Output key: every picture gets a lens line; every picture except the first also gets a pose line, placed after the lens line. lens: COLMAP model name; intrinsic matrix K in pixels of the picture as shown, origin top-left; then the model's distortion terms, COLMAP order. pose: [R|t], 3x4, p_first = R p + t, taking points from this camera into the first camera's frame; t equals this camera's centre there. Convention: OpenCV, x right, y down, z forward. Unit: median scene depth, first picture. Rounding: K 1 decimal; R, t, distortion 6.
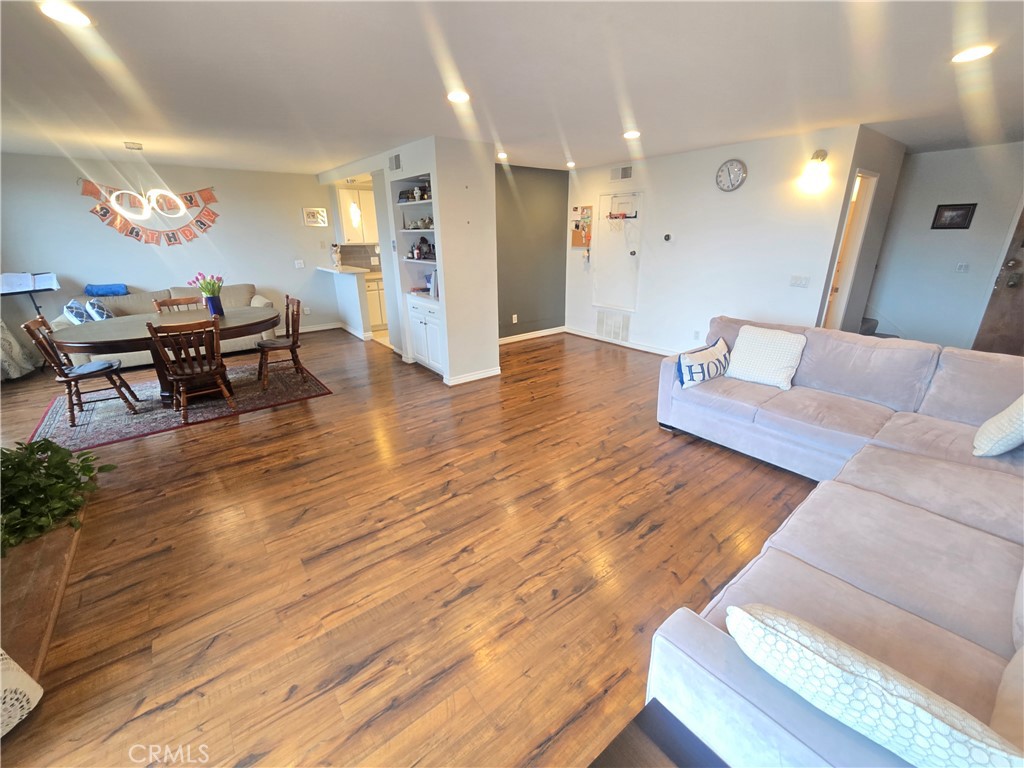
lens RADIAL K [[420.8, 0, 514.6], [0, 420.8, 380.6], [0, 0, 1]] dist [-0.004451, 0.000037]
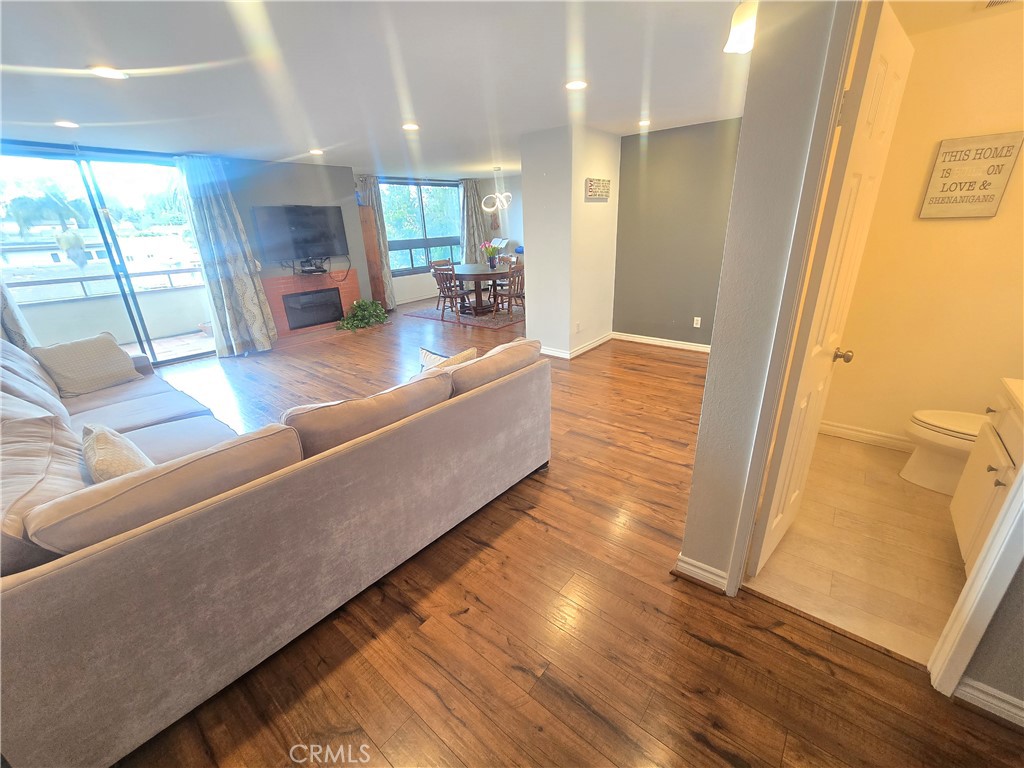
lens RADIAL K [[413.4, 0, 511.2], [0, 413.4, 381.3], [0, 0, 1]] dist [-0.001862, -0.000263]
pose [[0.209084, 0.352282, -0.912240, 1.629782], [-0.290660, 0.913086, 0.285990, -0.400328], [0.933703, 0.205356, 0.293306, 1.139777]]
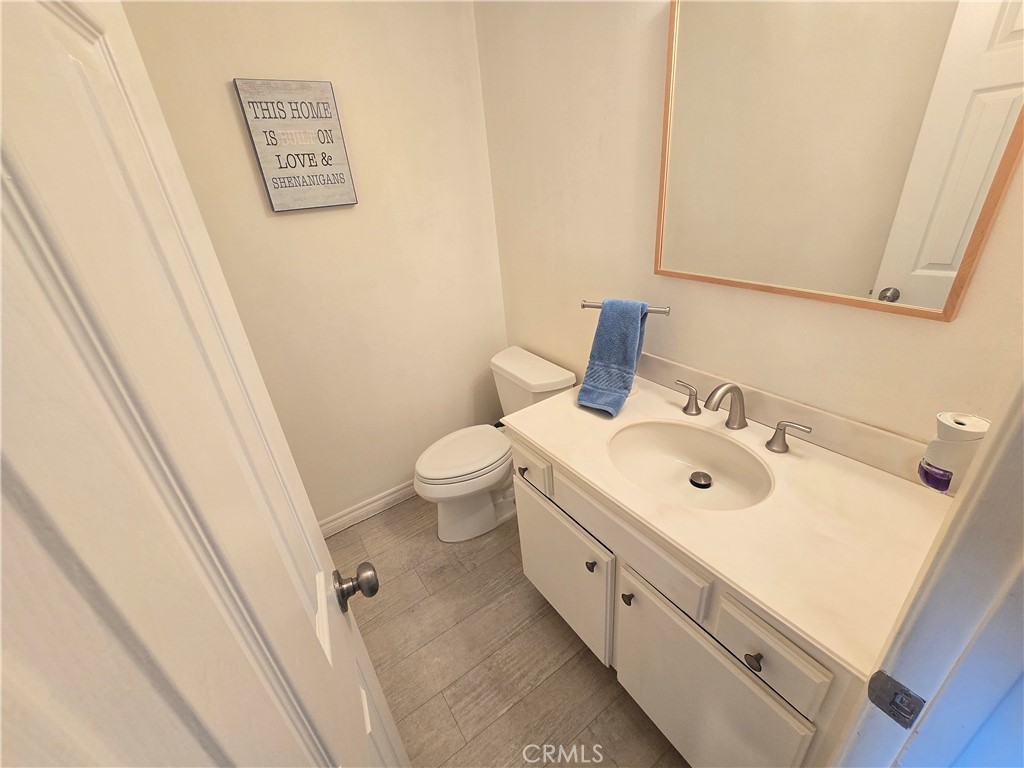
lens RADIAL K [[420.8, 0, 514.6], [0, 420.8, 380.6], [0, 0, 1]] dist [-0.004451, 0.000037]
pose [[0.994610, -0.031696, -0.098726, 1.229406], [0.043722, 0.991550, 0.122136, -0.560373], [0.094021, -0.125794, 0.987591, 1.616988]]
